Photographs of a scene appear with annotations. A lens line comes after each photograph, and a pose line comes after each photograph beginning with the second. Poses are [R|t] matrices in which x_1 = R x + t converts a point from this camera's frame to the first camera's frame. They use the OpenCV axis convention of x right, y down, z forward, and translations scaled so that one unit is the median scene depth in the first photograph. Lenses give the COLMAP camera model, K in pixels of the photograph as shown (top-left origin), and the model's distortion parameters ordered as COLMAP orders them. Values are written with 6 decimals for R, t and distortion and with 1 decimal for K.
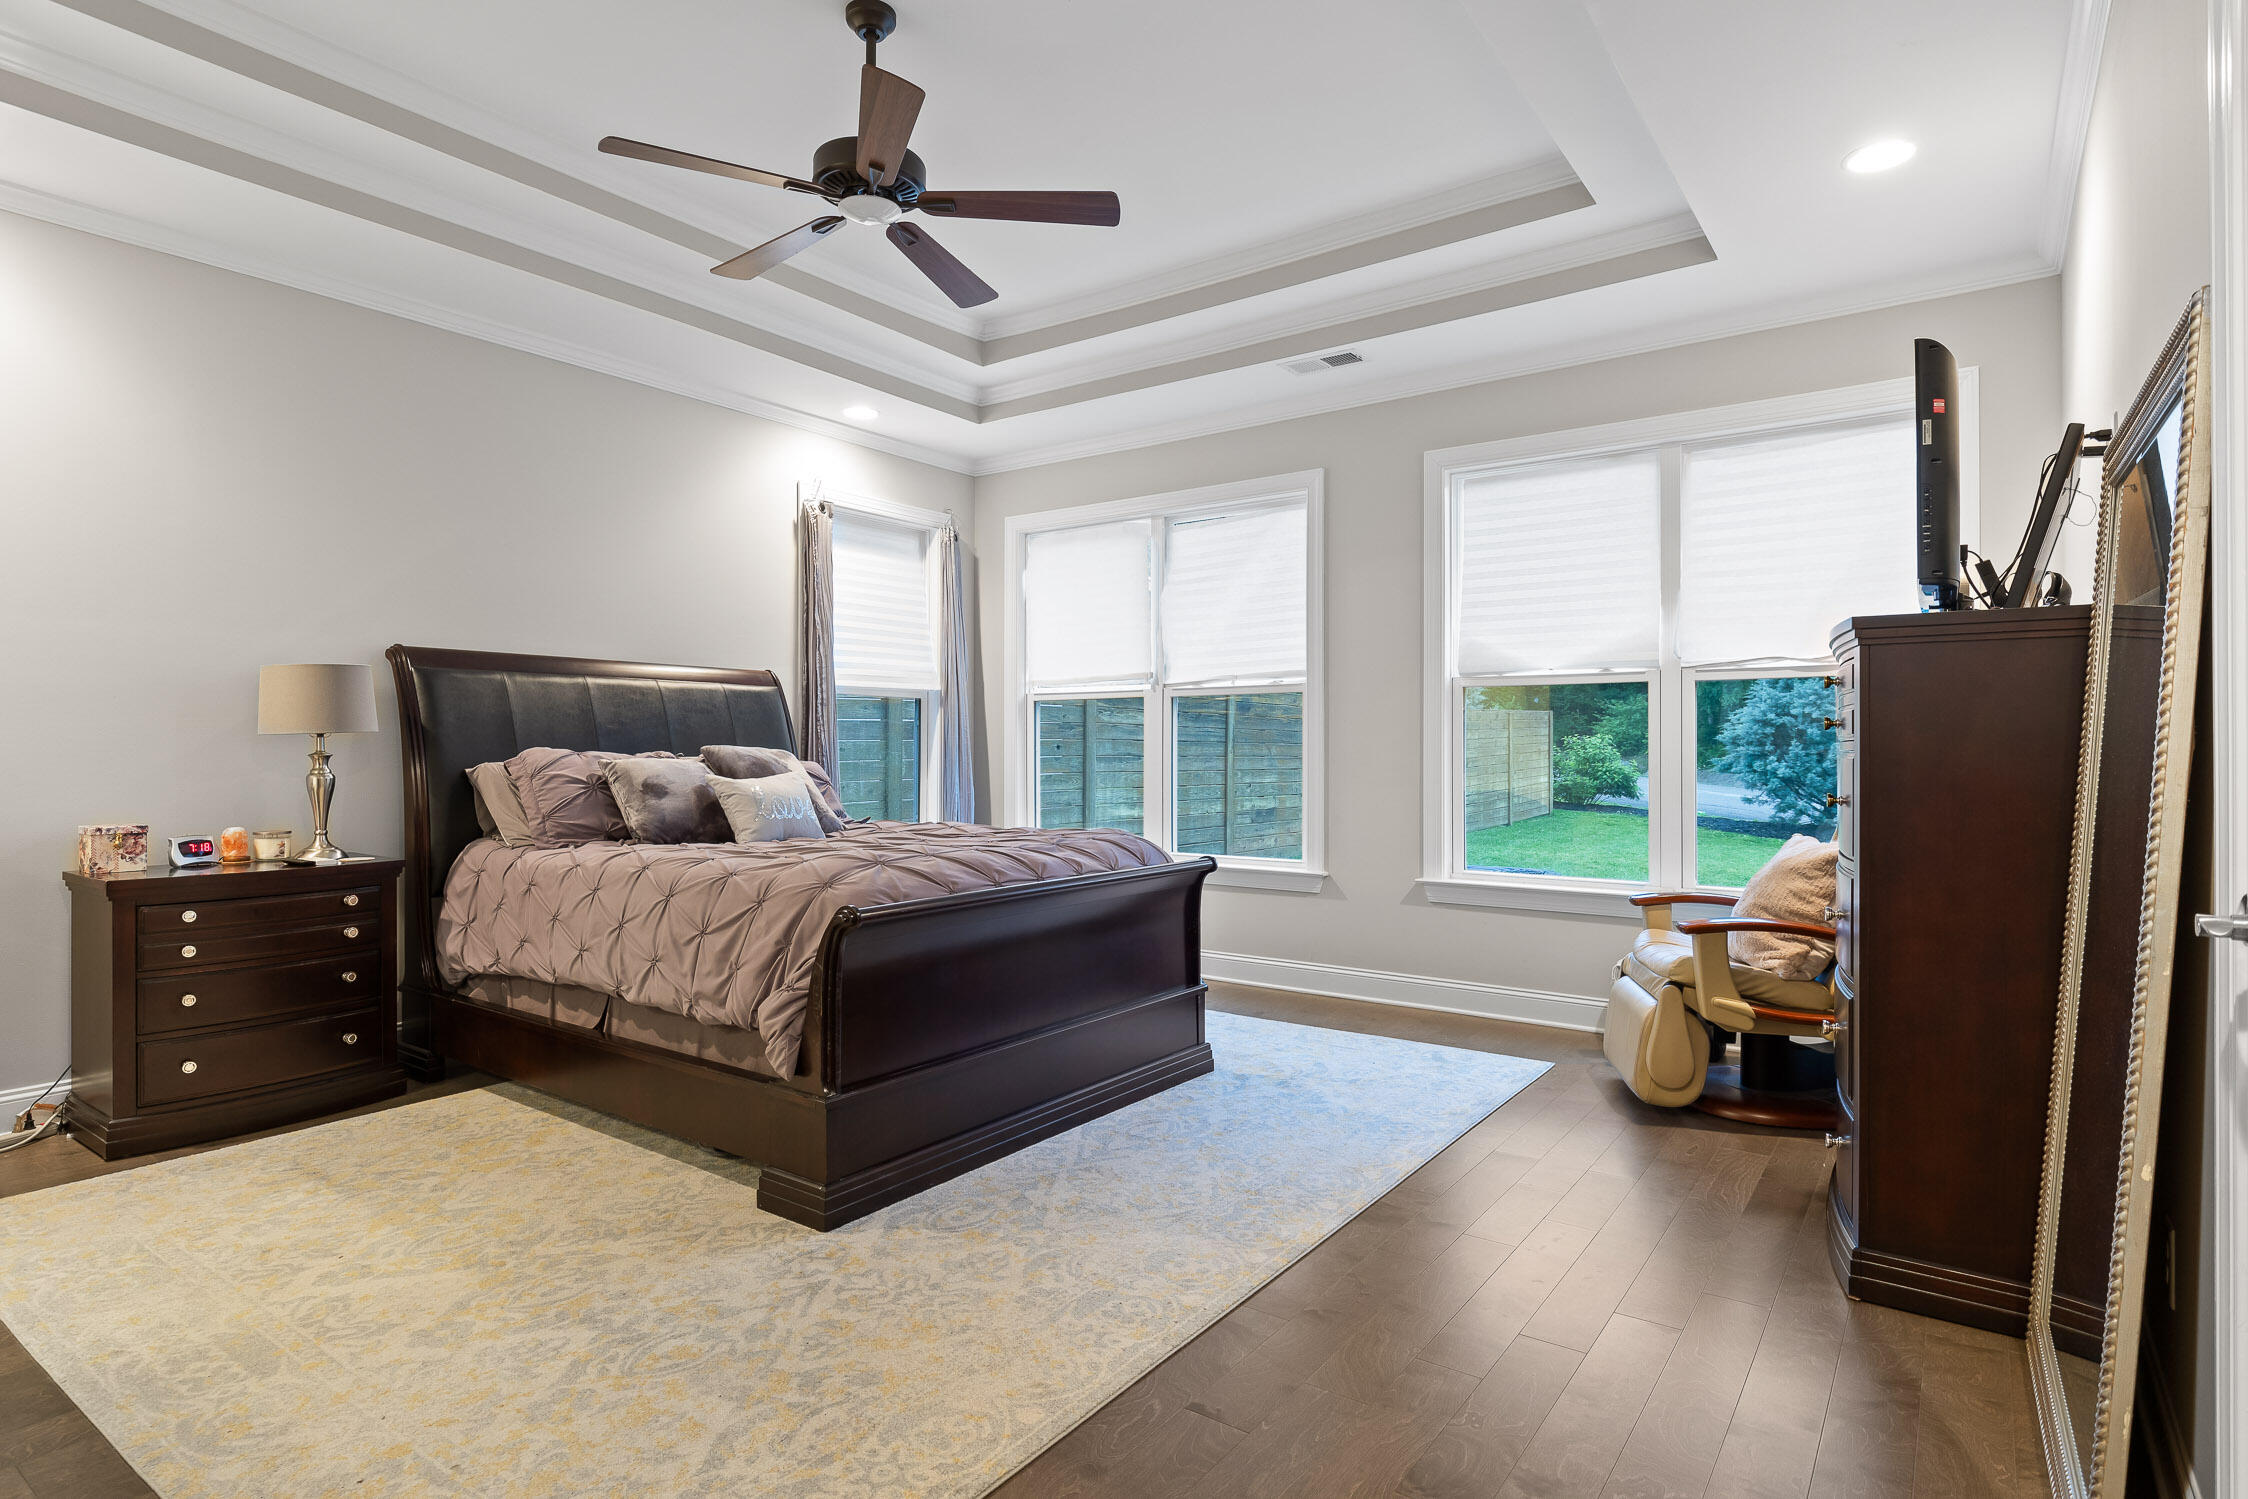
lens RADIAL K [[1169.1, 0, 1120.9], [0, 1169.1, 748.6], [0, 0, 1]] dist [0.002712, 0.000595]
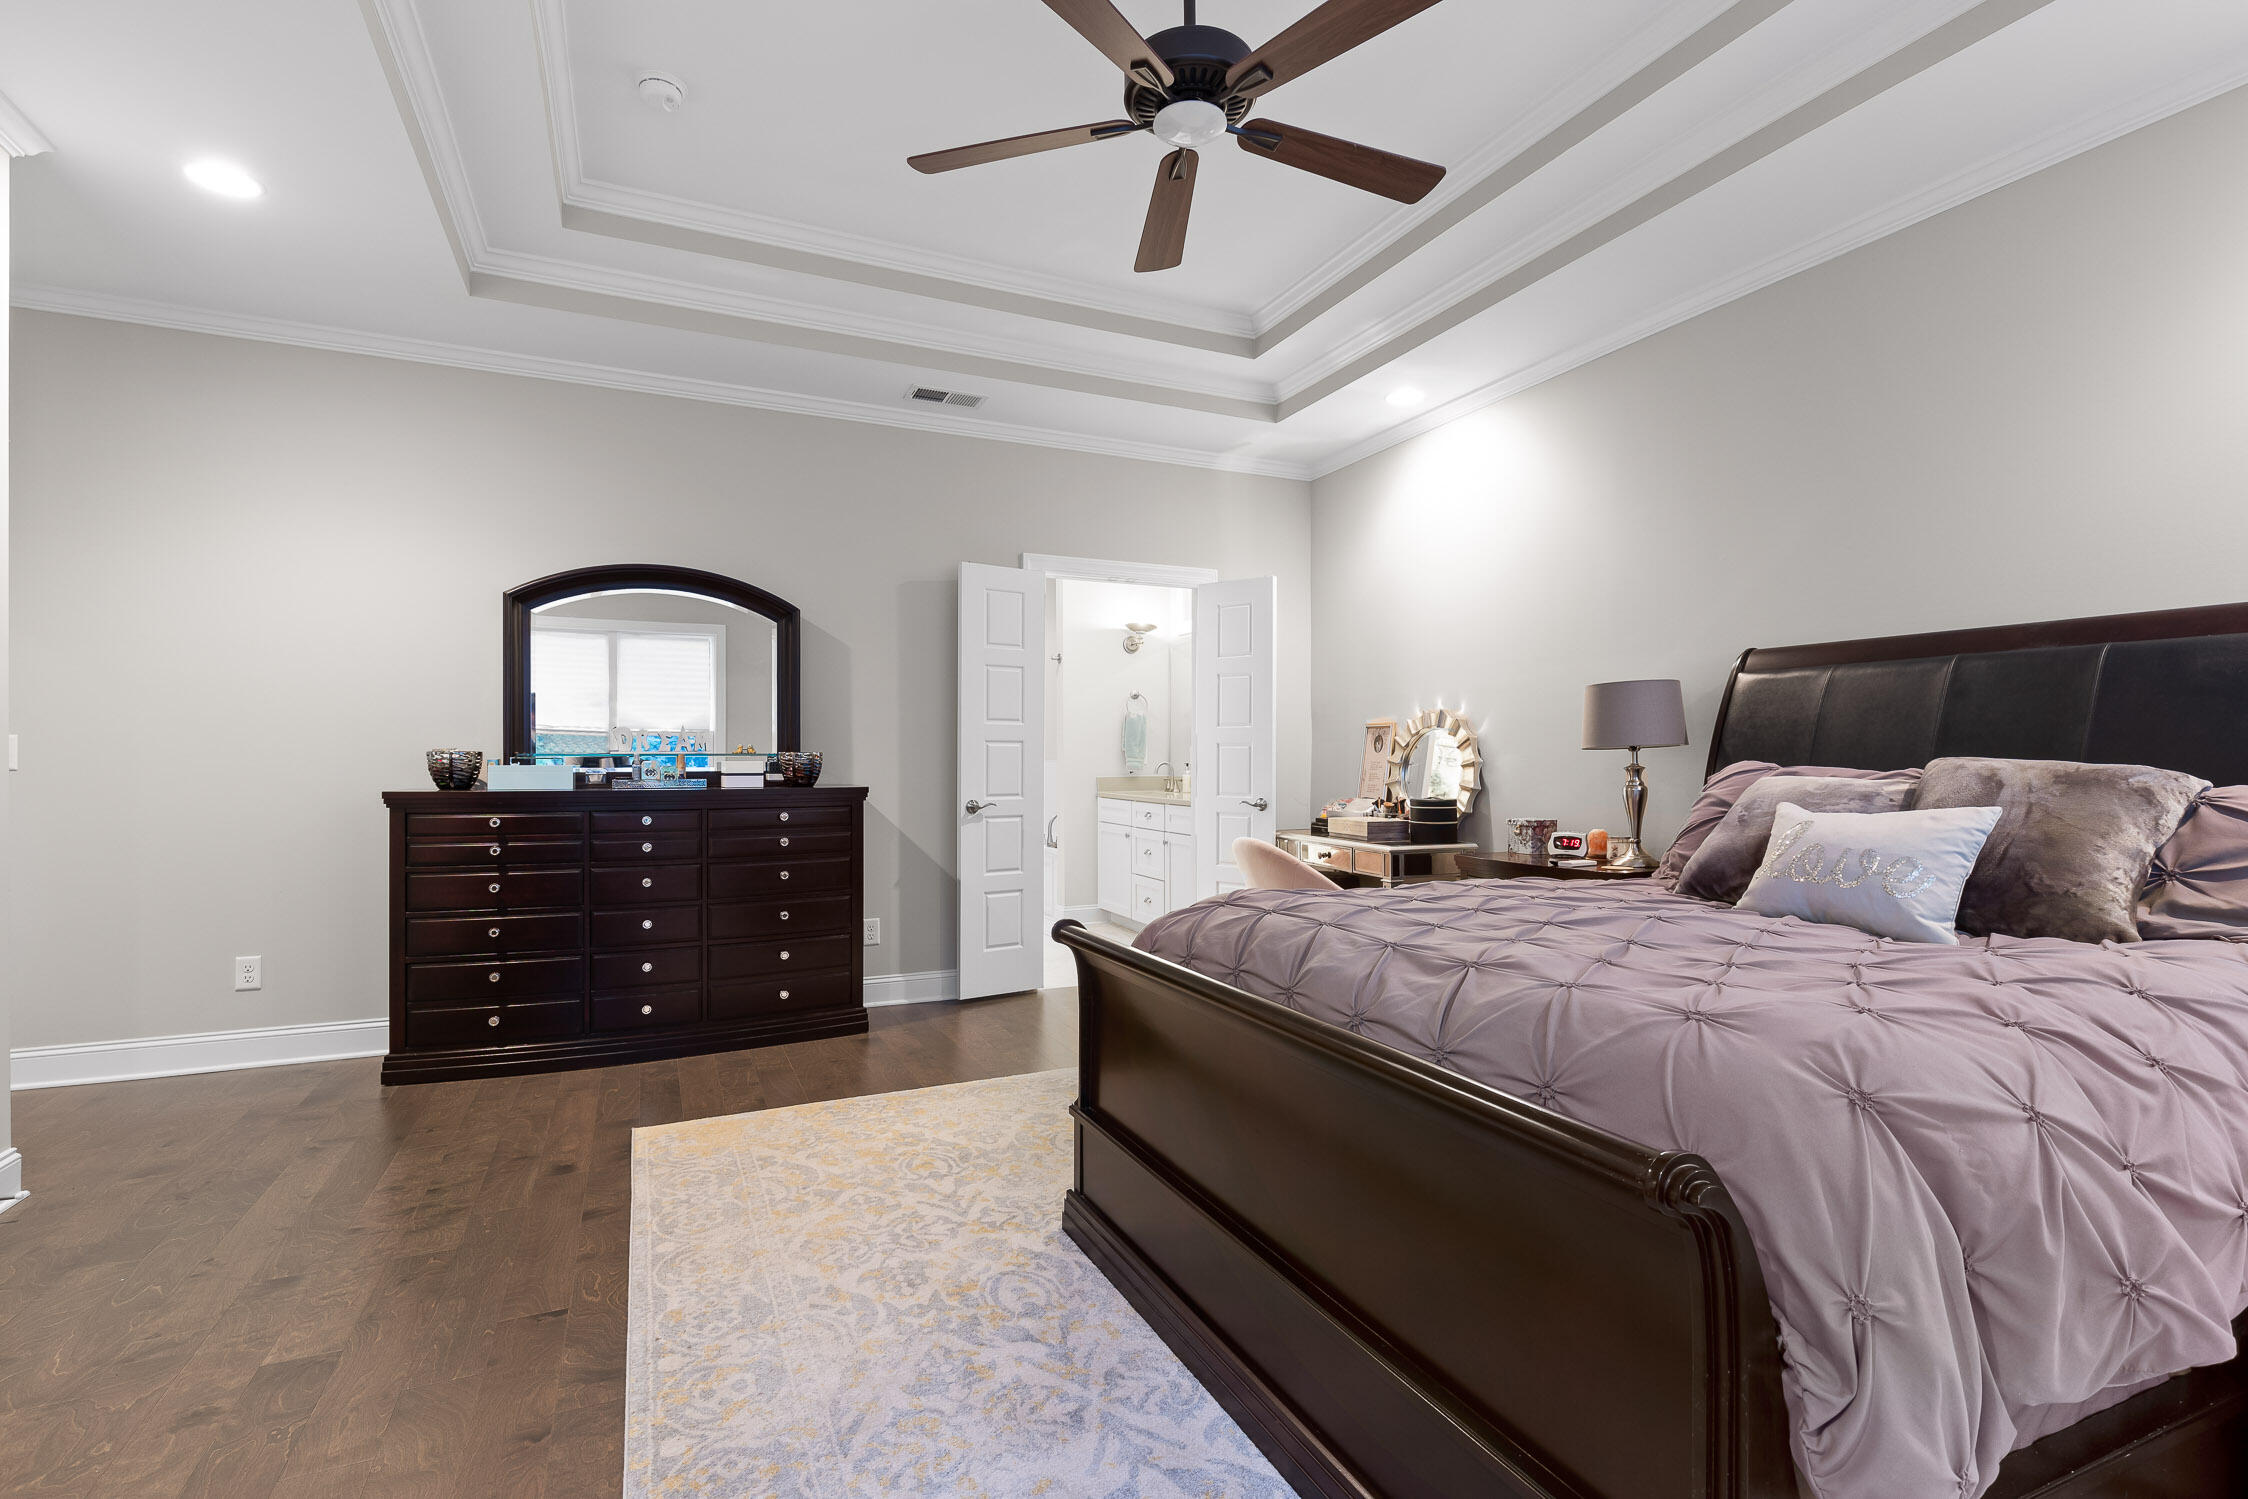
lens RADIAL K [[1037.2, 0, 1120.2], [0, 1037.2, 757.8], [0, 0, 1]] dist [0.003179, -0.000096]
pose [[-0.490828, -0.005170, -0.871241, 0.314533], [0.000001, 0.999982, -0.005934, 0.001585], [0.871256, -0.002913, -0.490820, 0.894911]]
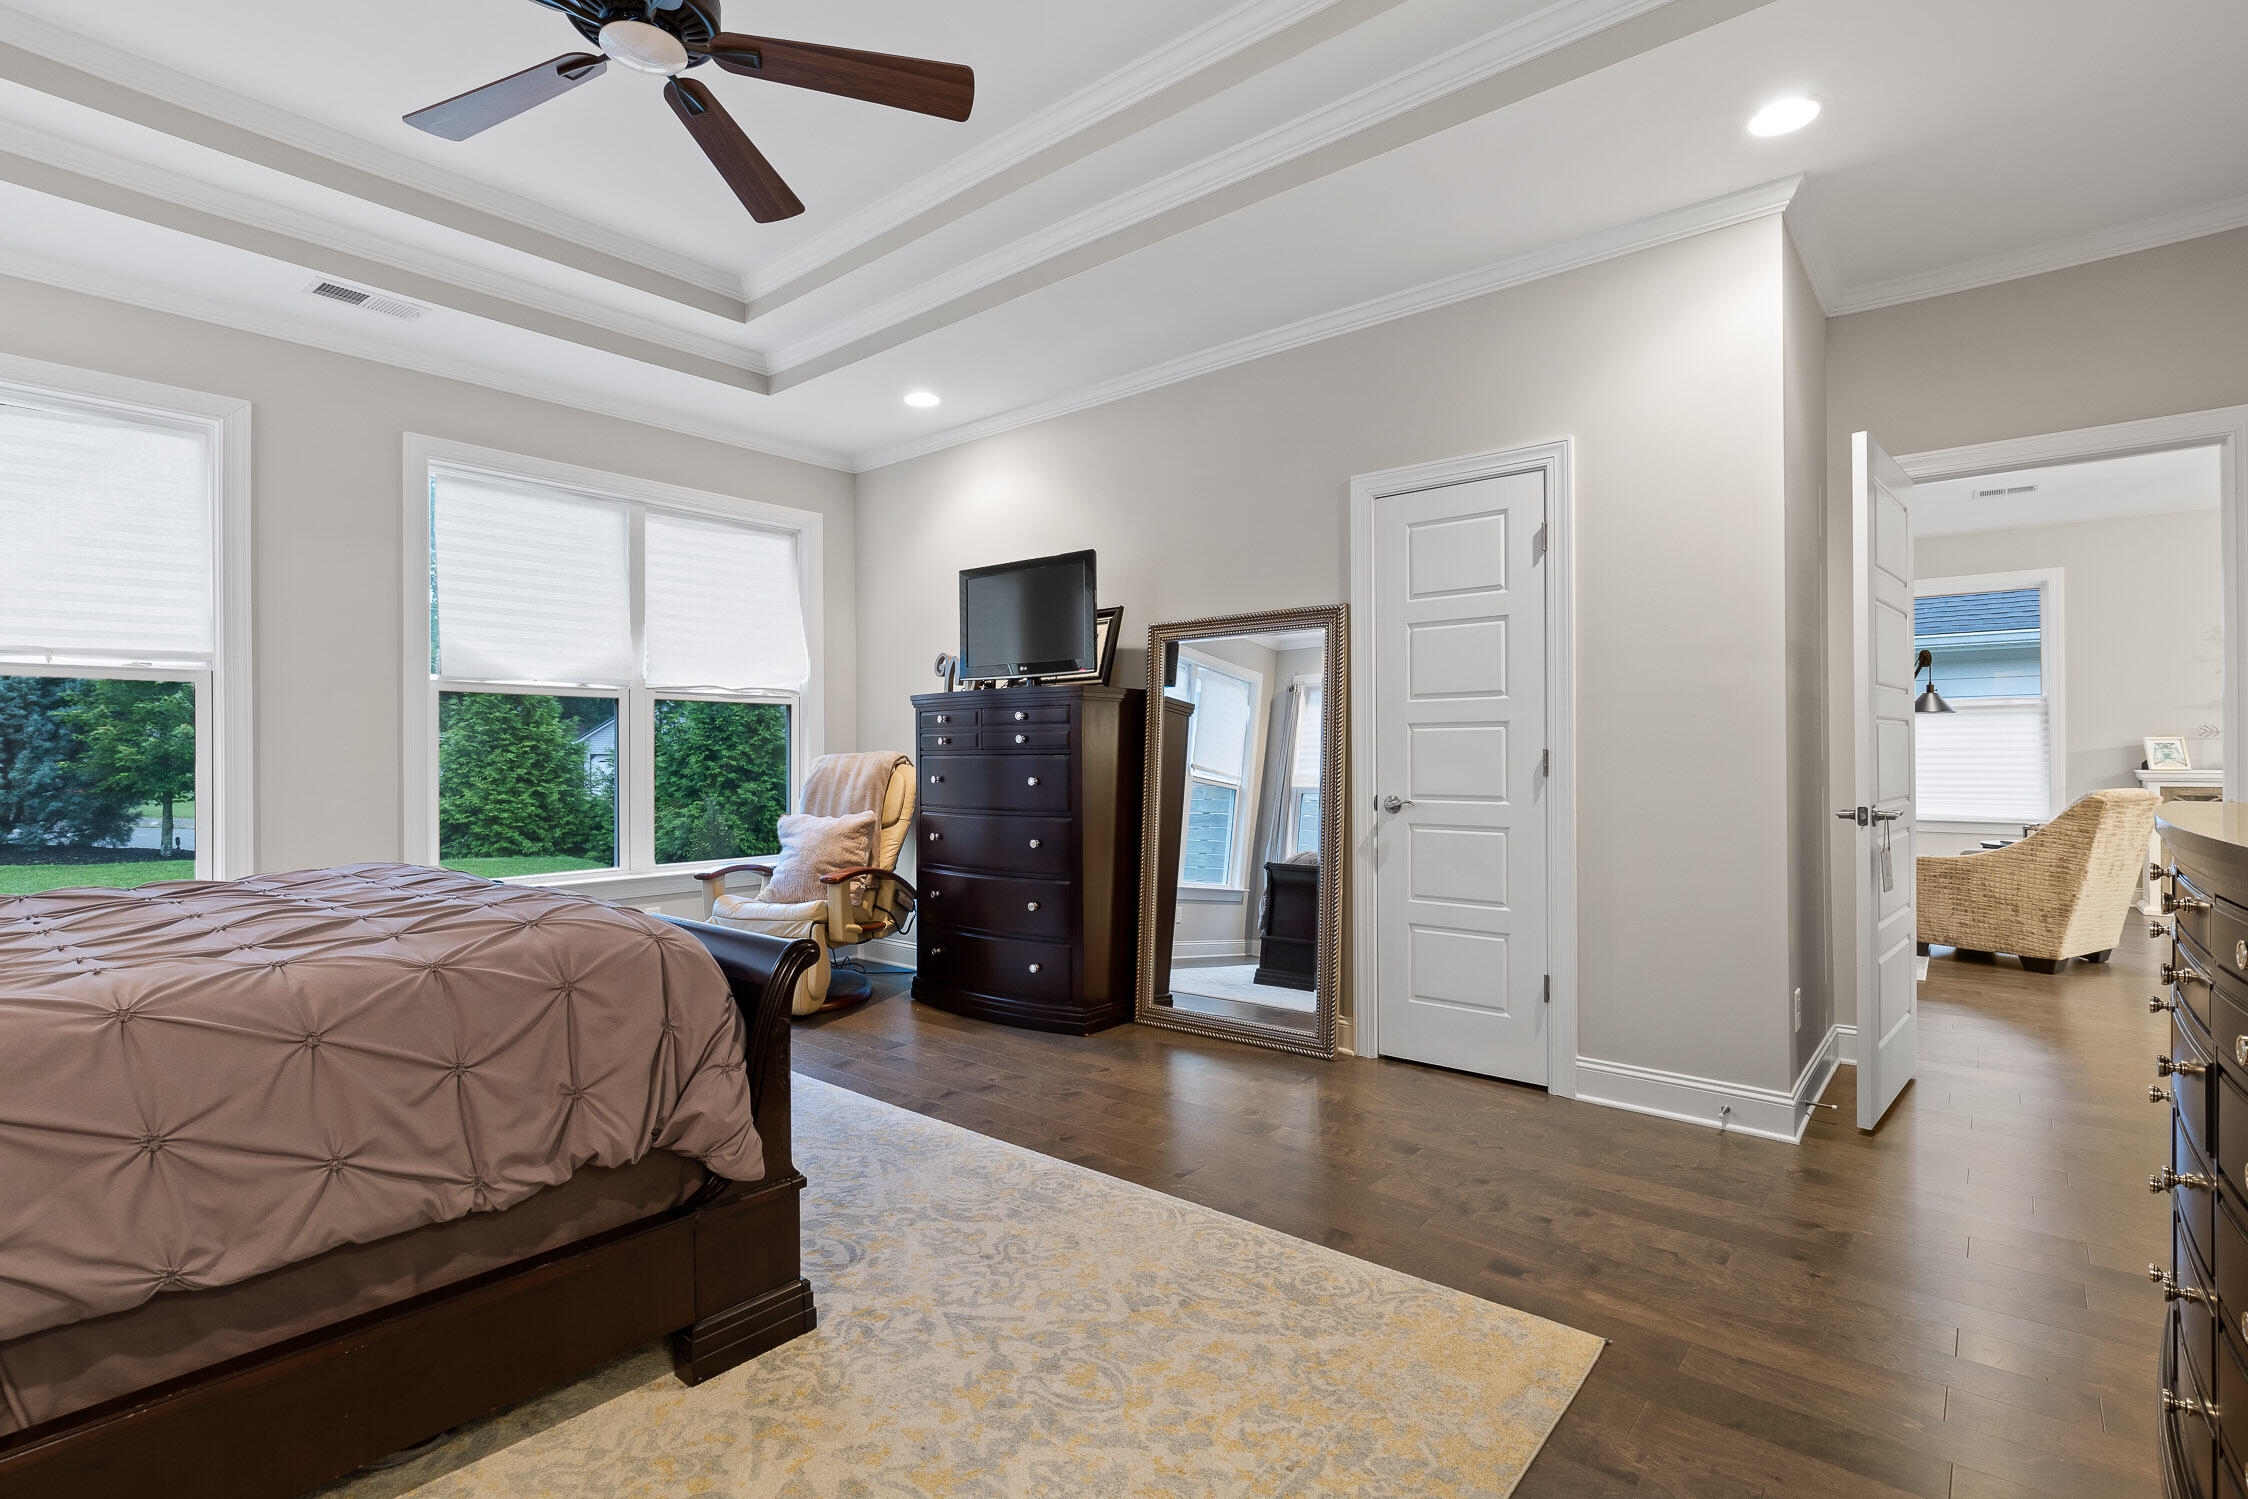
lens RADIAL K [[1065.2, 0, 1115.7], [0, 1065.2, 754.6], [0, 0, 1]] dist [-0.001215, -0.000287]
pose [[0.069876, -0.001976, 0.997554, -0.599327], [0.004298, 0.999989, 0.001680, 0.000447], [-0.997546, 0.004170, 0.069884, 0.435901]]
